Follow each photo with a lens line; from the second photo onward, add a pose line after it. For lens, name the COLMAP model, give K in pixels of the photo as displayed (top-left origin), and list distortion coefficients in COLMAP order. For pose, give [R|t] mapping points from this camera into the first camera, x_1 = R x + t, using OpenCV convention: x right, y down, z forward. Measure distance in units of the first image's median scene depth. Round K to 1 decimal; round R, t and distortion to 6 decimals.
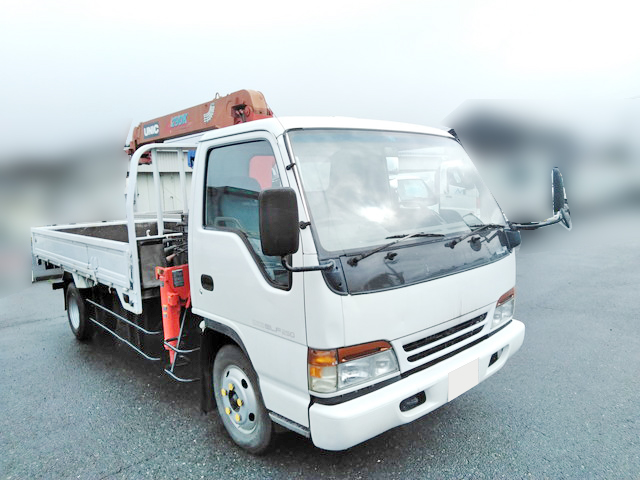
lens RADIAL K [[483.4, 0, 320.0], [0, 483.4, 240.0], [0, 0, 1]] dist [0.025488, -0.005160]
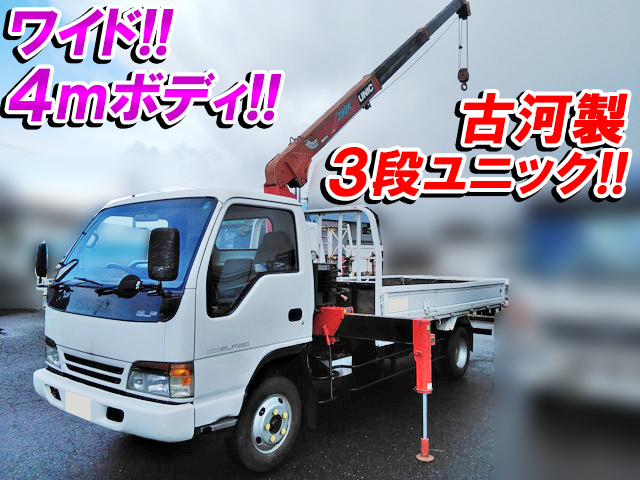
lens RADIAL K [[483.4, 0, 320.0], [0, 483.4, 240.0], [0, 0, 1]] dist [0.025488, -0.005160]
pose [[0.165307, 0.008073, -0.986209, 1.581288], [-0.118268, 0.992913, -0.011696, -0.174631], [0.979125, 0.118570, 0.165091, 1.342510]]
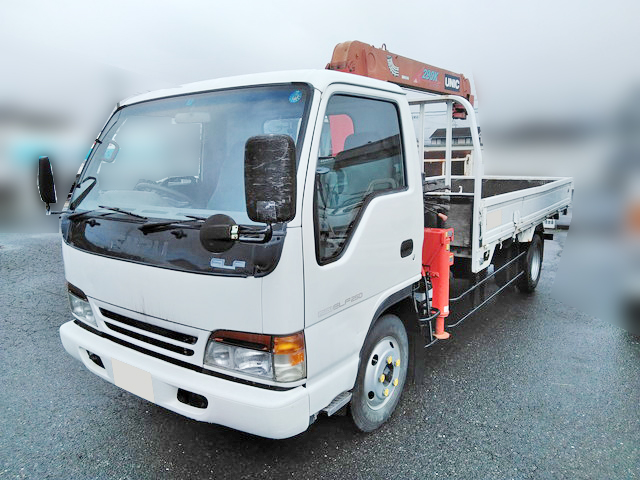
lens RADIAL K [[483.4, 0, 320.0], [0, 483.4, 240.0], [0, 0, 1]] dist [0.025488, -0.005160]
pose [[0.193888, 0.209490, -0.958395, 1.164832], [-0.091234, 0.976550, 0.195002, -0.169411], [0.976772, 0.049630, 0.208454, 1.140371]]
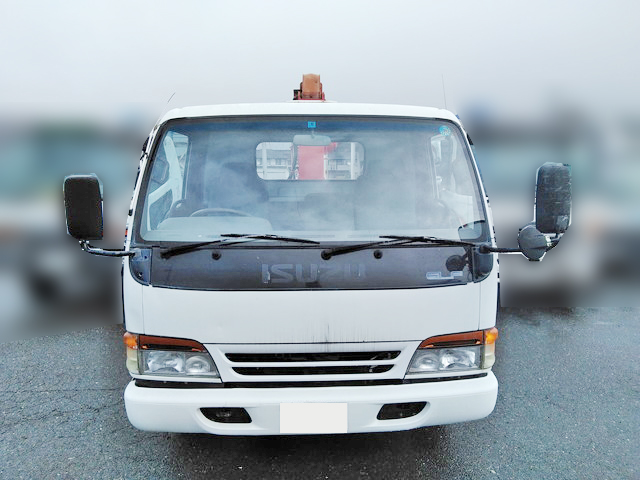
lens RADIAL K [[483.4, 0, 320.0], [0, 483.4, 240.0], [0, 0, 1]] dist [0.025488, -0.005160]
pose [[0.755406, 0.136354, -0.640913, 0.796695], [-0.100798, 0.990648, 0.091955, -0.090780], [0.647457, -0.004861, 0.762086, 0.378851]]
